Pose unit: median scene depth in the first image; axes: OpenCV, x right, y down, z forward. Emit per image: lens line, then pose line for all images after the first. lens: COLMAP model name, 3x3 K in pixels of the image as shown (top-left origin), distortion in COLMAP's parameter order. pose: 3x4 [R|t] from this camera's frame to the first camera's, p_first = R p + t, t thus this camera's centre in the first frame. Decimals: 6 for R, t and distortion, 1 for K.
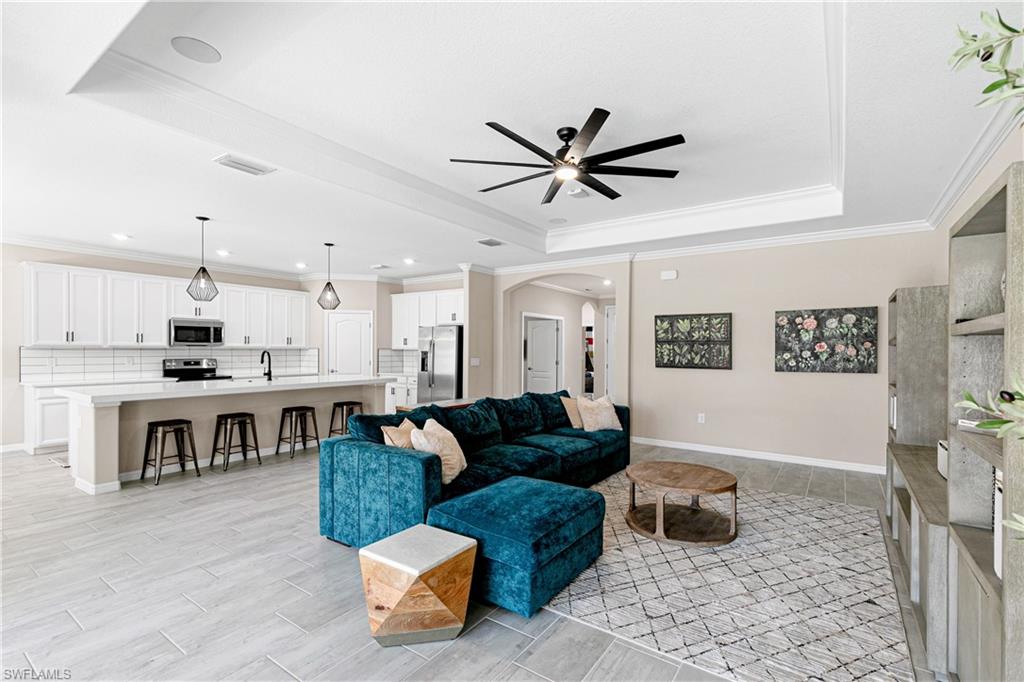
lens RADIAL K [[456.0, 0, 512.8], [0, 456.0, 347.7], [0, 0, 1]] dist [0.008883, -0.000757]
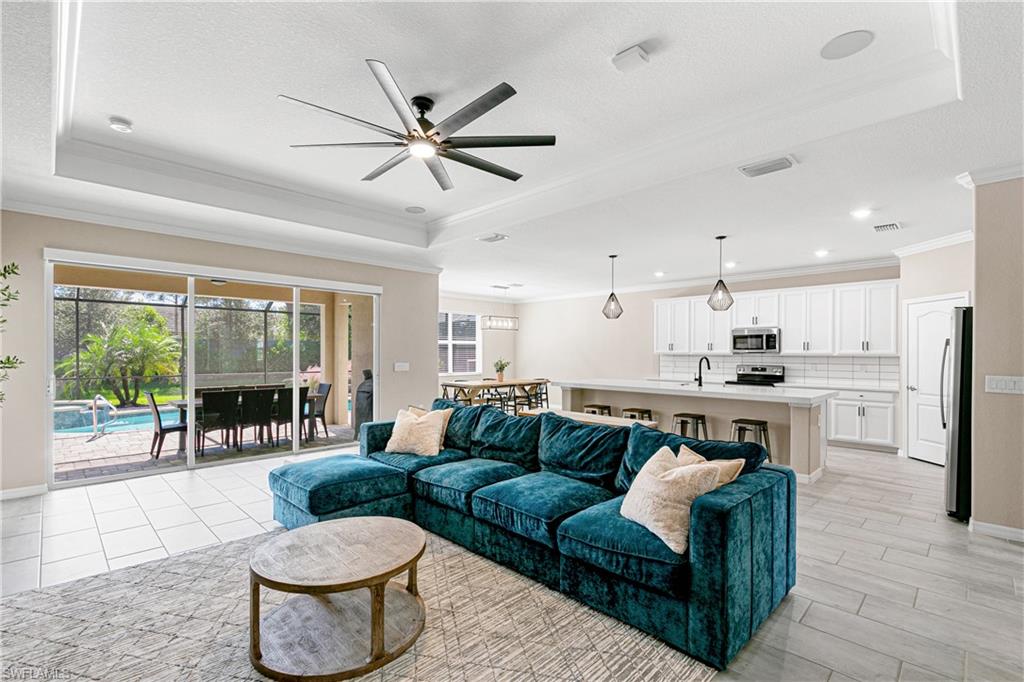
lens RADIAL K [[456.0, 0, 515.5], [0, 456.0, 349.9], [0, 0, 1]] dist [0.008883, -0.000757]
pose [[-0.171537, -0.014744, -0.985067, 0.544100], [-0.003079, 0.999891, -0.014430, 0.007181], [0.985173, 0.000558, -0.171564, 0.762948]]
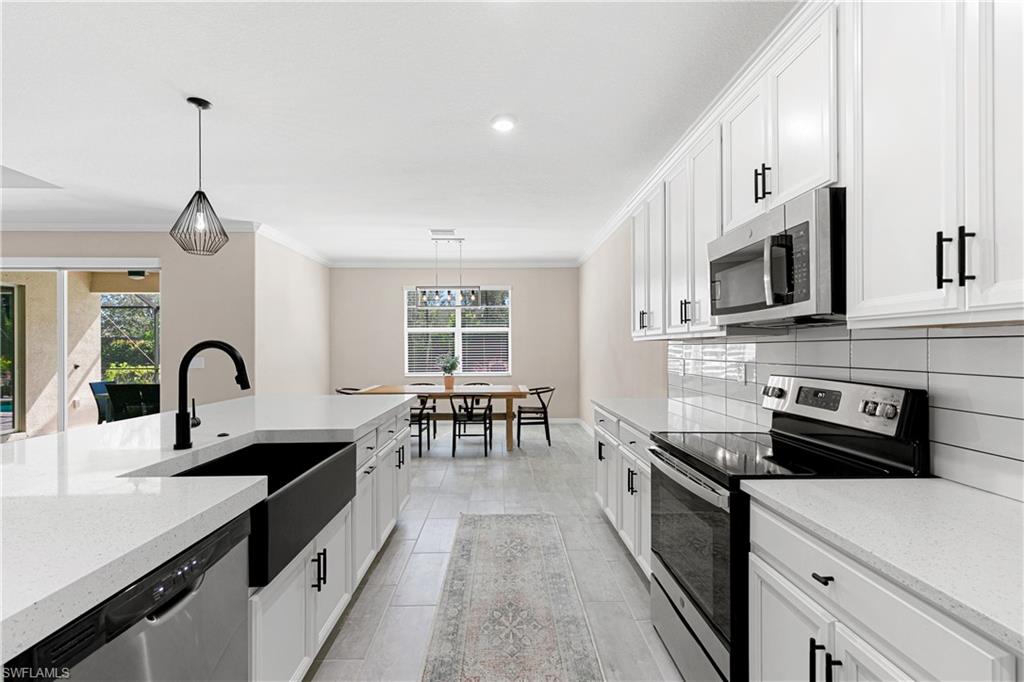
lens RADIAL K [[456.0, 0, 516.3], [0, 456.0, 344.7], [0, 0, 1]] dist [0.008883, -0.000757]
pose [[-0.805334, -0.009066, -0.592752, -0.542911], [-0.002593, 0.999927, -0.011771, 0.007461], [0.592815, -0.007943, -0.805299, 1.337472]]
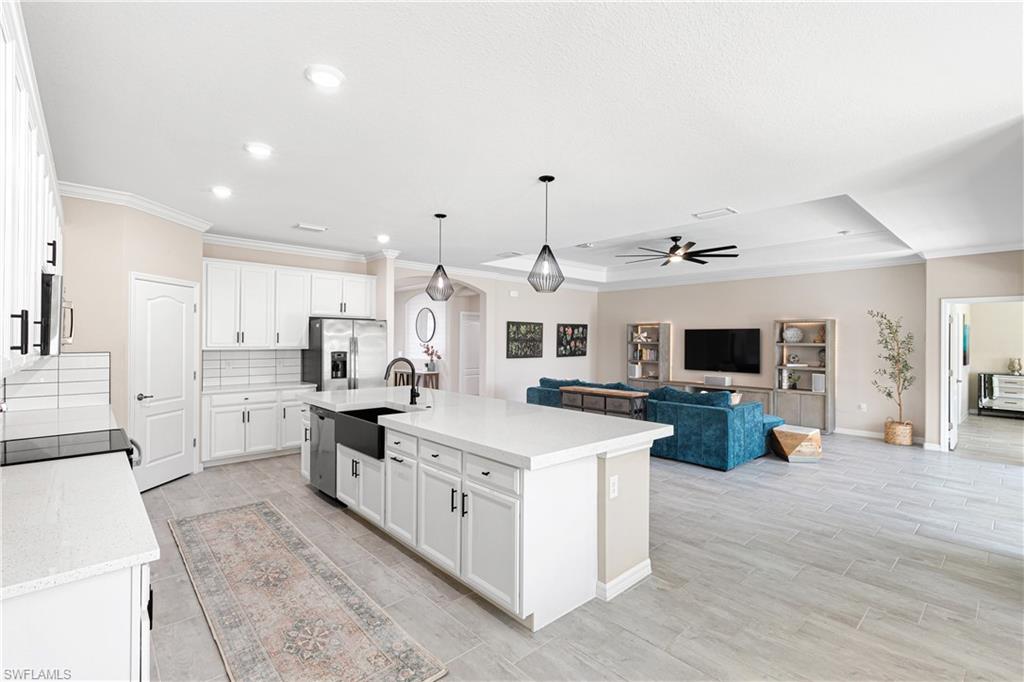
lens RADIAL K [[456.0, 0, 495.0], [0, 456.0, 342.3], [0, 0, 1]] dist [0.008883, -0.000757]
pose [[0.248624, -0.011047, 0.968537, -1.126961], [-0.006253, 0.999896, 0.013010, -0.025898], [-0.968580, -0.009290, 0.248529, 0.727561]]
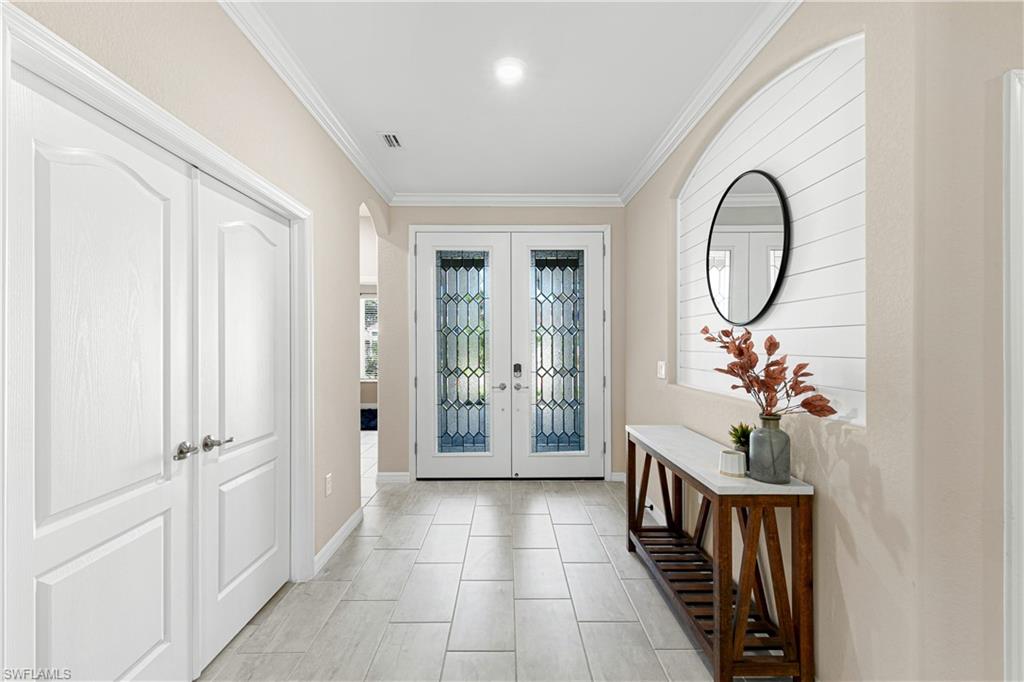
lens RADIAL K [[456.0, 0, 515.9], [0, 456.0, 341.1], [0, 0, 1]] dist [0.008883, -0.000757]
pose [[0.814087, -0.006604, 0.580705, 0.081058], [0.007057, 0.999974, 0.001479, 0.009417], [-0.580700, 0.002894, 0.814113, 1.201981]]
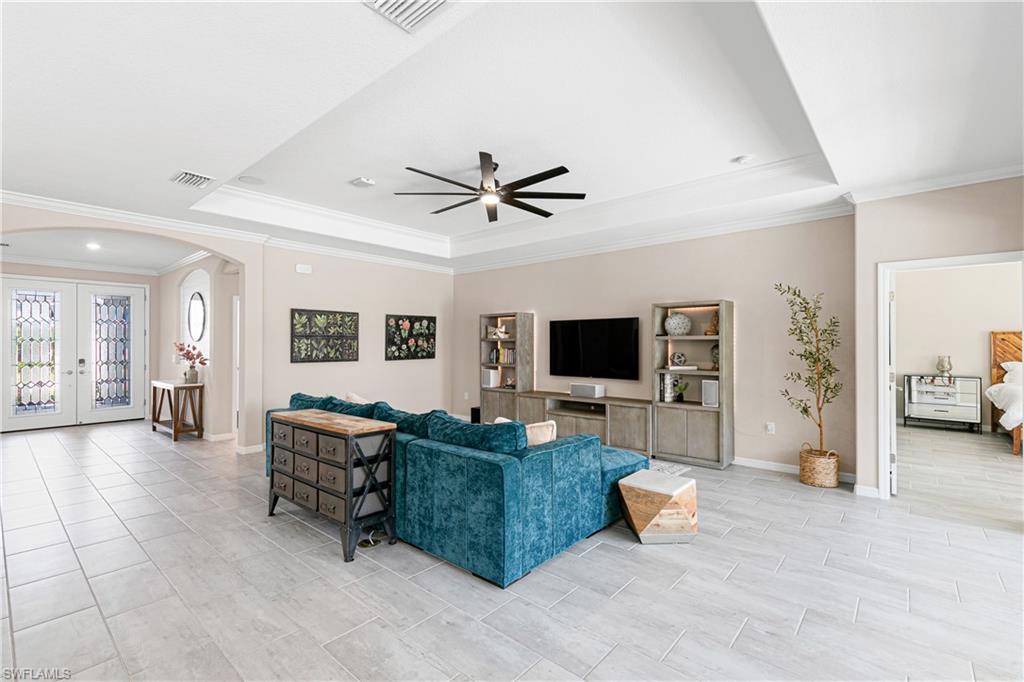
lens RADIAL K [[456.0, 0, 499.4], [0, 456.0, 344.8], [0, 0, 1]] dist [0.008883, -0.000757]
pose [[0.132364, -0.006330, 0.991181, -0.610214], [-0.000376, 0.999979, 0.006437, -0.001247], [-0.991201, -0.001224, 0.132359, 0.469250]]
